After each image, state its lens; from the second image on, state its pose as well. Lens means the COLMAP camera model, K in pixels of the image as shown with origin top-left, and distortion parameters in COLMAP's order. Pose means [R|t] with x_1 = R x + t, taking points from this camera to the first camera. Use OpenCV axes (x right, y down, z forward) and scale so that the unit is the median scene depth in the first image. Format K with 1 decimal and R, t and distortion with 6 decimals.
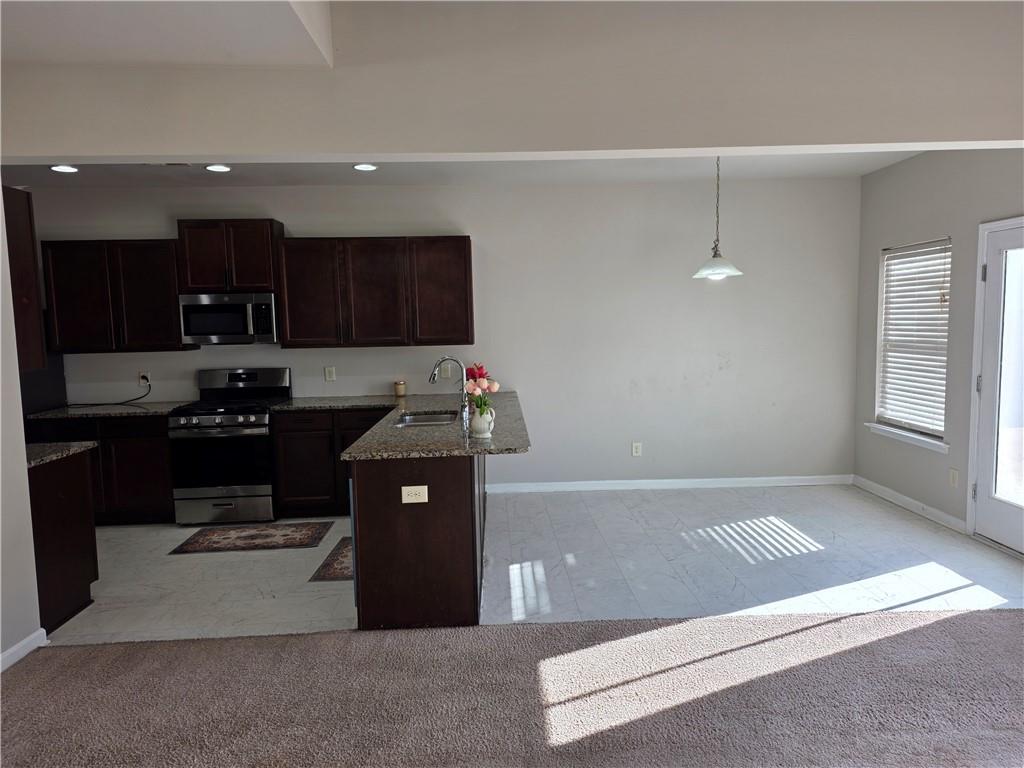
lens RADIAL K [[672.5, 0, 512.0], [0, 672.5, 384.0], [0, 0, 1]] dist [0.027609, -0.025712]
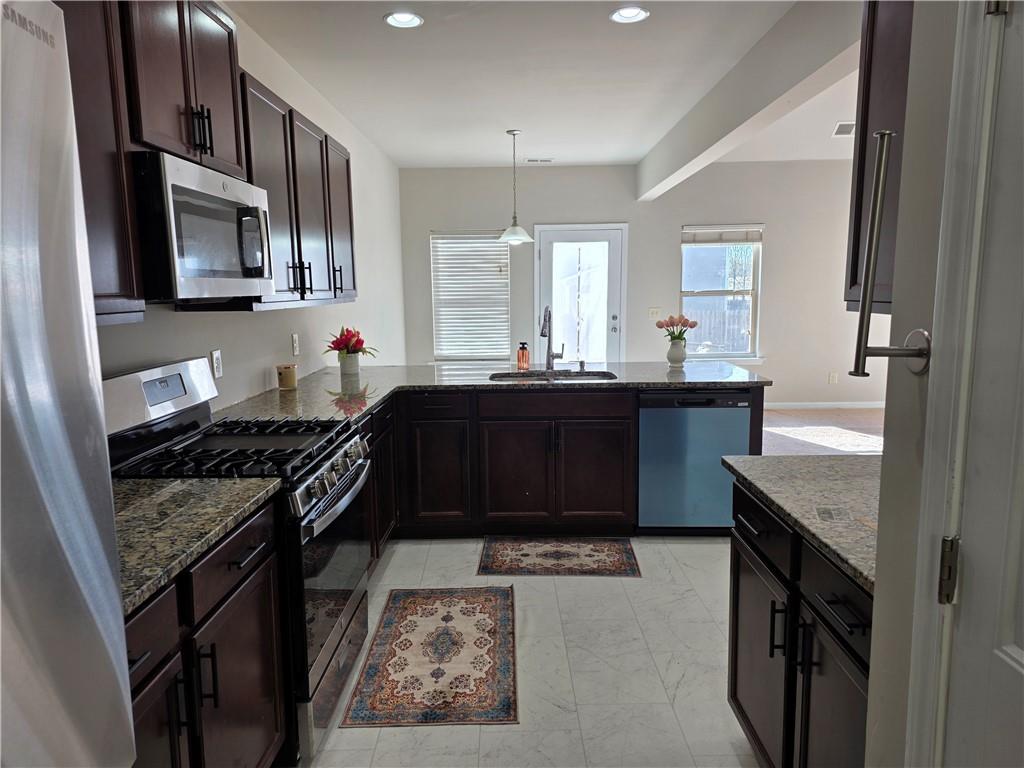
lens RADIAL K [[672.5, 0, 512.0], [0, 672.5, 384.0], [0, 0, 1]] dist [0.027609, -0.025712]
pose [[0.040286, -0.117423, 0.992264, -0.909717], [0.108834, 0.987678, 0.112462, -0.037209], [-0.993243, 0.103462, 0.052569, 0.909672]]
